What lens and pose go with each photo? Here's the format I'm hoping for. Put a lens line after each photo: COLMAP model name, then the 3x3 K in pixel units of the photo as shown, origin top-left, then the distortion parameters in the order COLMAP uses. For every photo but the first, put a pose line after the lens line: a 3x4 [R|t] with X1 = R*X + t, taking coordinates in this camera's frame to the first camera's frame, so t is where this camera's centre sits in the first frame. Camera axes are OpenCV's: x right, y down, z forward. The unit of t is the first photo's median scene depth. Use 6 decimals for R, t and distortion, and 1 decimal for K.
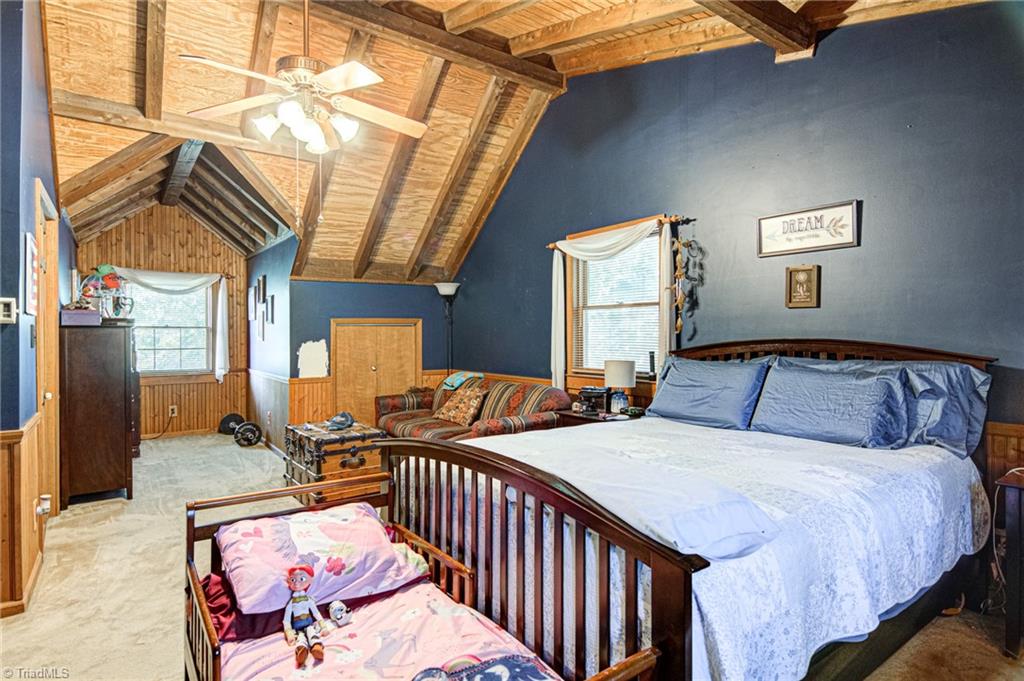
lens RADIAL K [[535.3, 0, 510.4], [0, 535.3, 336.7], [0, 0, 1]] dist [0.028136, -0.021284]
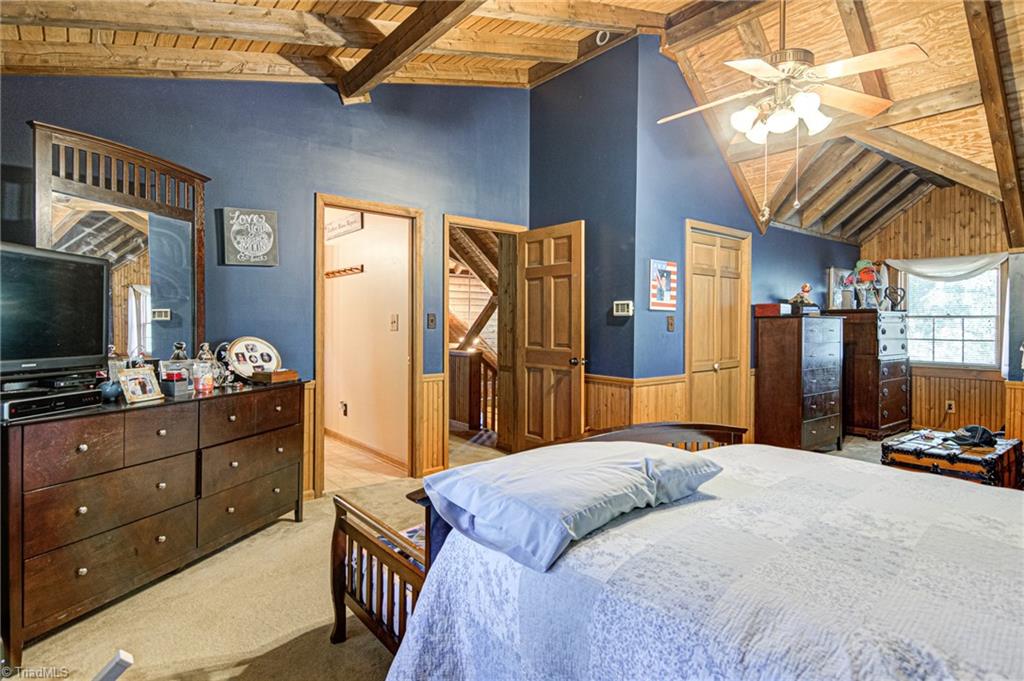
lens RADIAL K [[535.3, 0, 510.4], [0, 535.3, 336.7], [0, 0, 1]] dist [0.028136, -0.021284]
pose [[0.065135, 0.027265, -0.997504, 0.260201], [-0.009698, 0.999597, 0.026689, -0.000173], [0.997829, 0.007935, 0.065373, 0.182762]]
